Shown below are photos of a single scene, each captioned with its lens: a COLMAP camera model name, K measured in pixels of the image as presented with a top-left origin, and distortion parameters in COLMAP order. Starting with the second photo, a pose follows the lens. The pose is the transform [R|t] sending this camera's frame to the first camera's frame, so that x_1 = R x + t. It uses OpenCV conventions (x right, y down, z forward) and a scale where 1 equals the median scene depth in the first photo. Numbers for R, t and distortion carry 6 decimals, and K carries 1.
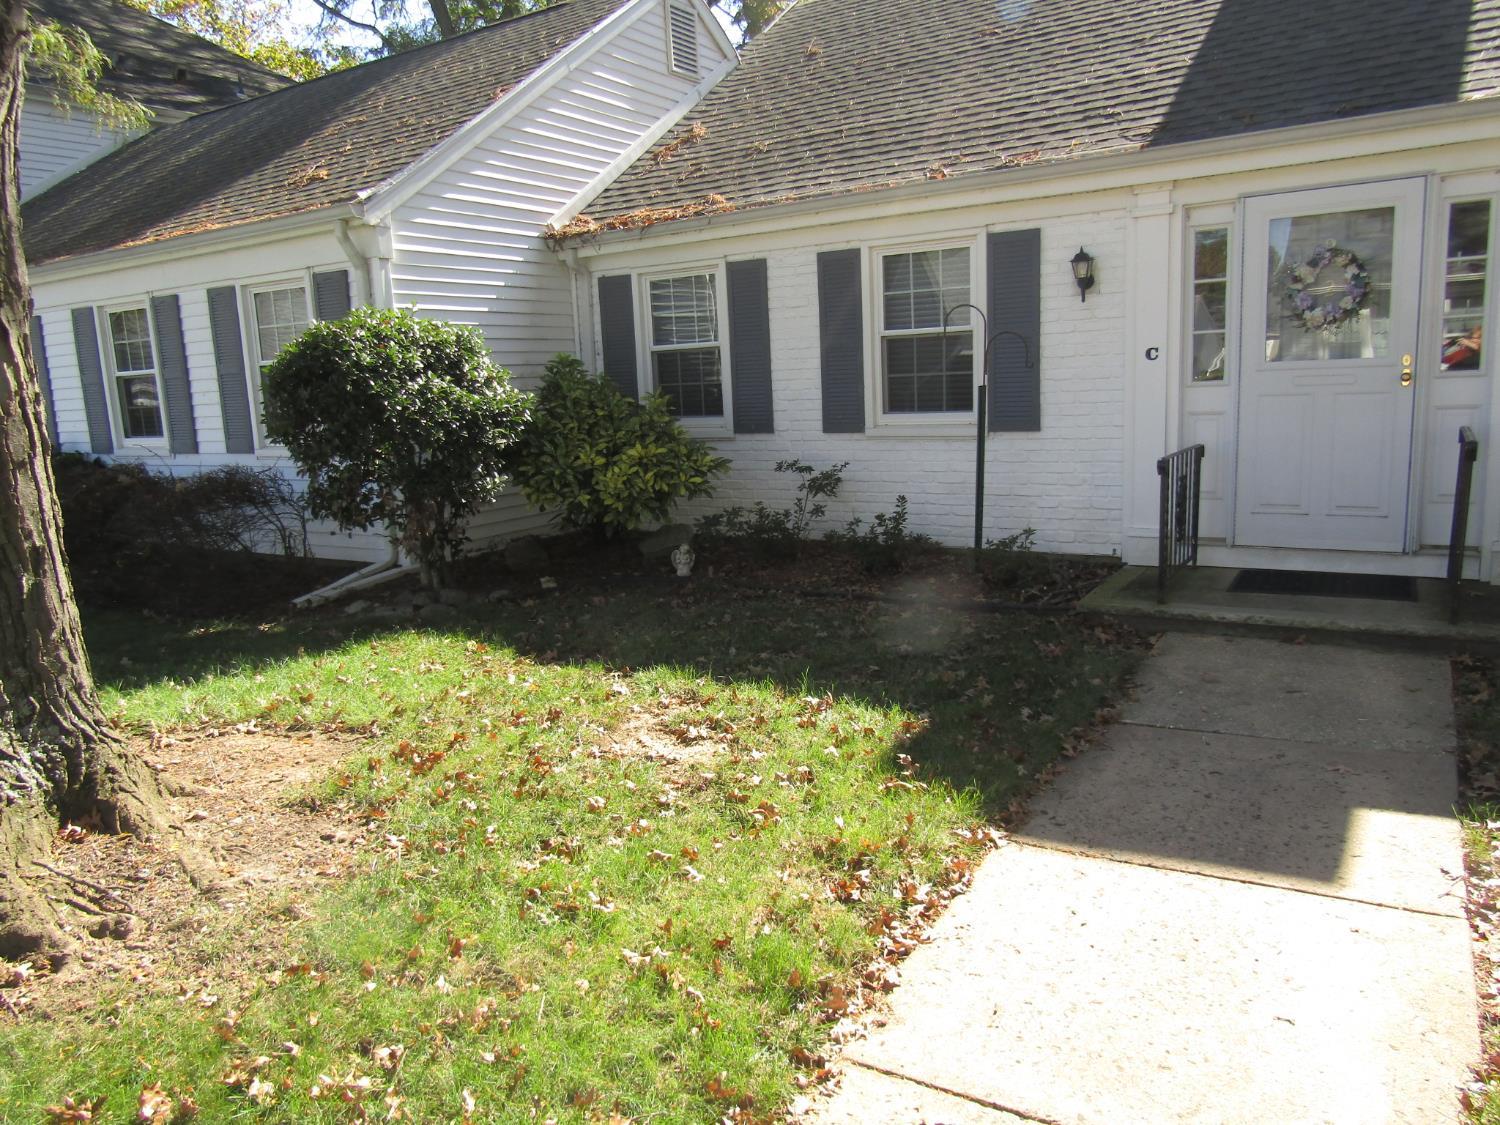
lens RADIAL K [[1085.7, 0, 756.6], [0, 1085.7, 561.8], [0, 0, 1]] dist [-0.001163, 0.008392]
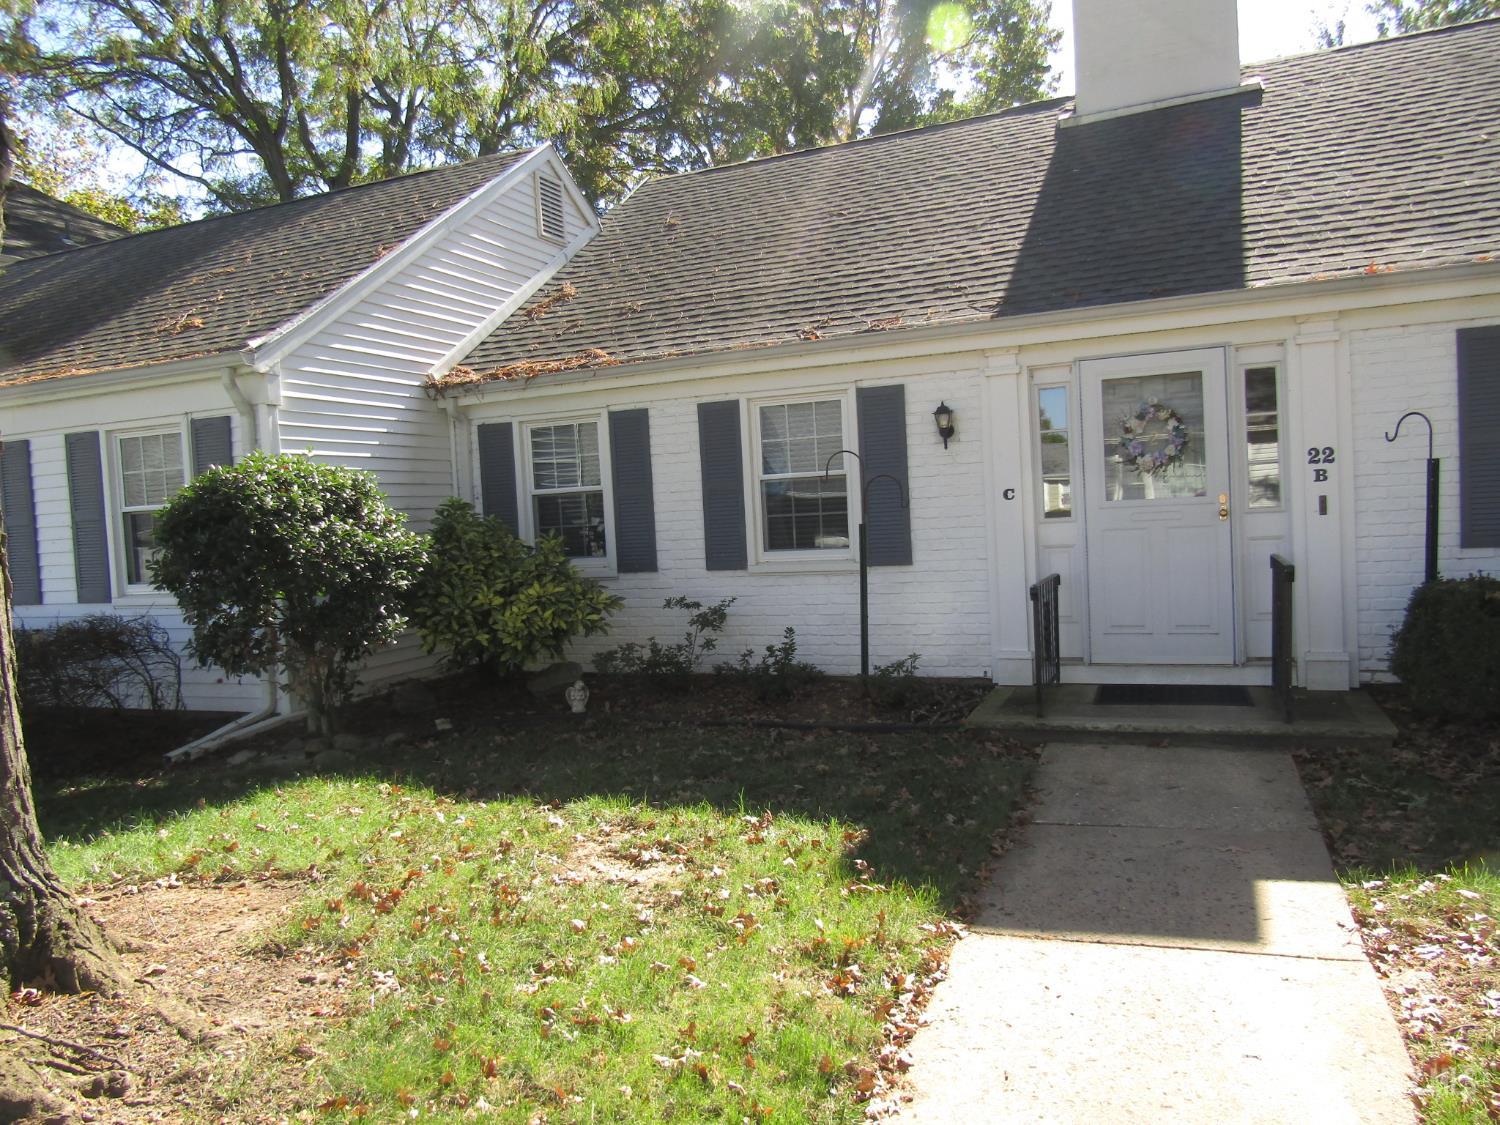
lens RADIAL K [[1085.7, 0, 756.6], [0, 1085.7, 561.8], [0, 0, 1]] dist [-0.001163, 0.008392]
pose [[0.985161, -0.015607, 0.170919, -0.092415], [0.038028, 0.990953, -0.128706, 0.012687], [-0.167364, 0.133296, 0.976843, -0.044659]]
